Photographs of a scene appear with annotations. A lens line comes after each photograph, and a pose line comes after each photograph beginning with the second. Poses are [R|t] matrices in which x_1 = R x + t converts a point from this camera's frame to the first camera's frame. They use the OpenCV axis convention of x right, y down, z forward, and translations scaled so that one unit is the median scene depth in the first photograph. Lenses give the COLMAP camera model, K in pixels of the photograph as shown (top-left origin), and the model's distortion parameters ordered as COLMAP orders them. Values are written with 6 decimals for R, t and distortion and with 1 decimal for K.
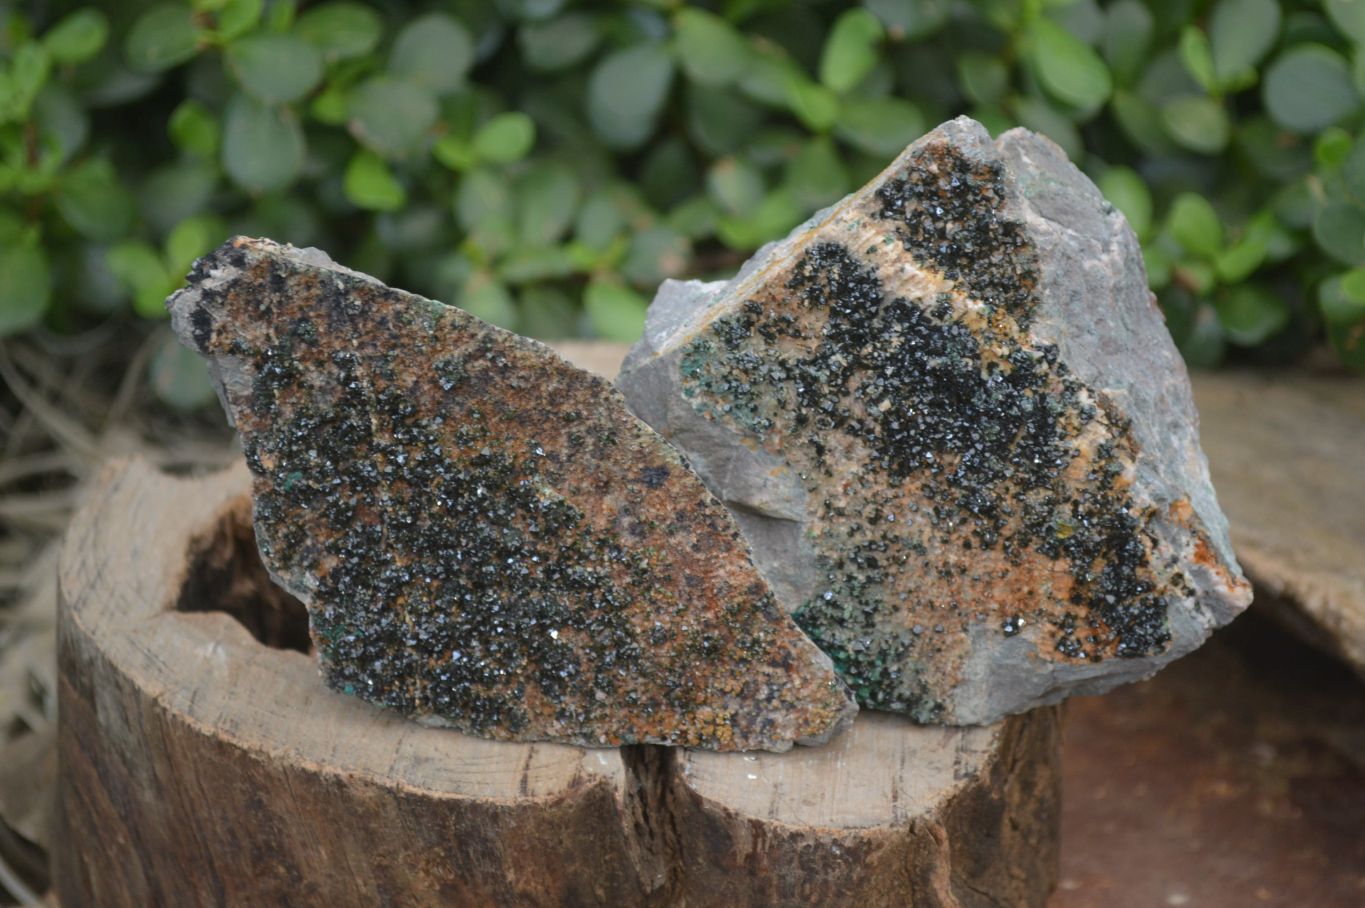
lens RADIAL K [[3166.5, 0, 681.3], [0, 3166.5, 452.7], [0, 0, 1]] dist [0.020232, 0.000000]
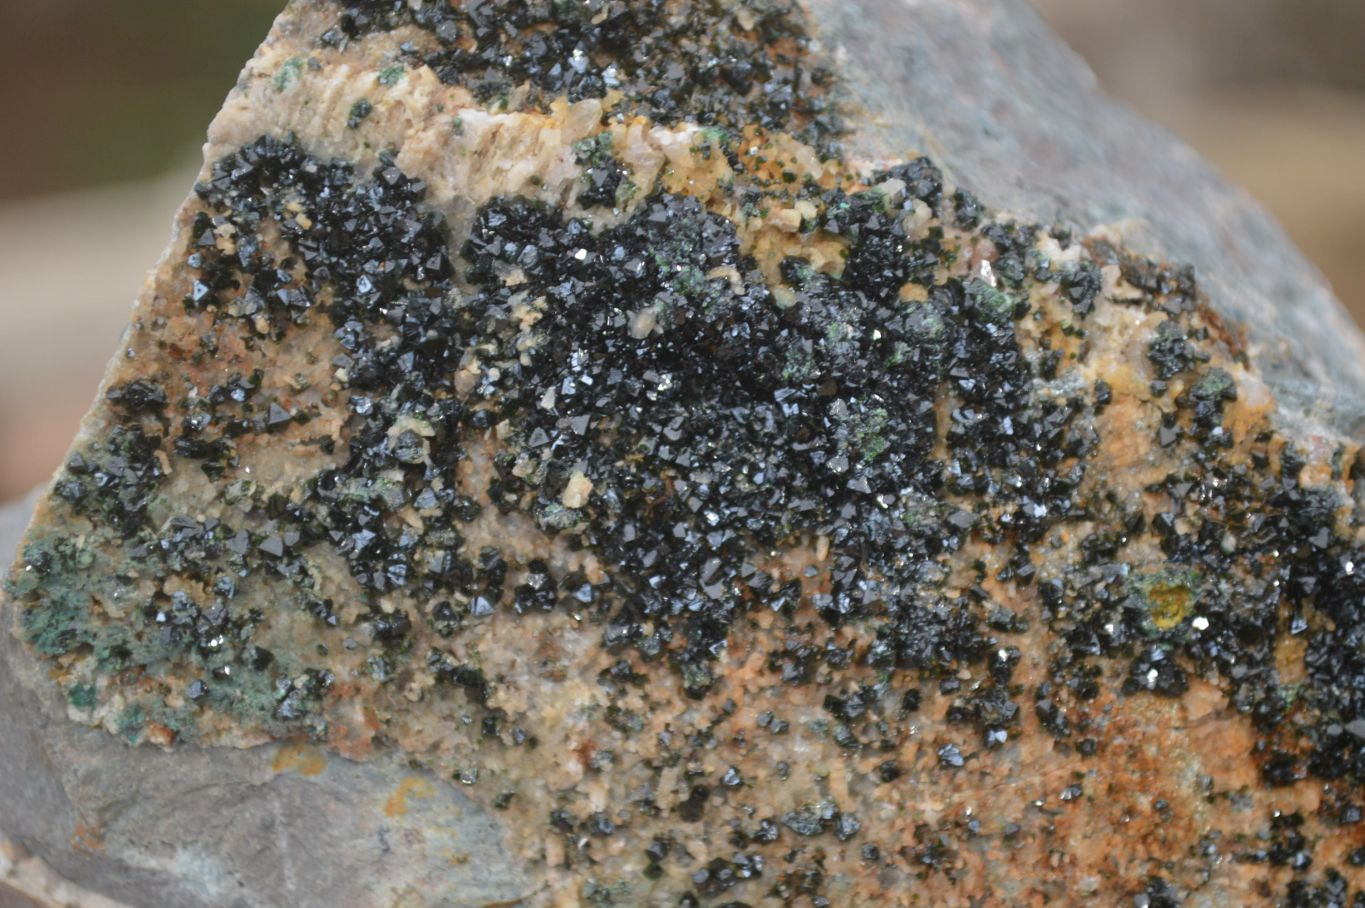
lens RADIAL K [[3166.5, 0, 683.8], [0, 3166.5, 455.1], [0, 0, 1]] dist [0.020232, 0.000000]
pose [[0.905000, -0.412391, 0.104440, 0.038829], [0.425407, 0.878271, -0.218330, 0.066416], [-0.001689, 0.242018, 0.970270, 0.642622]]
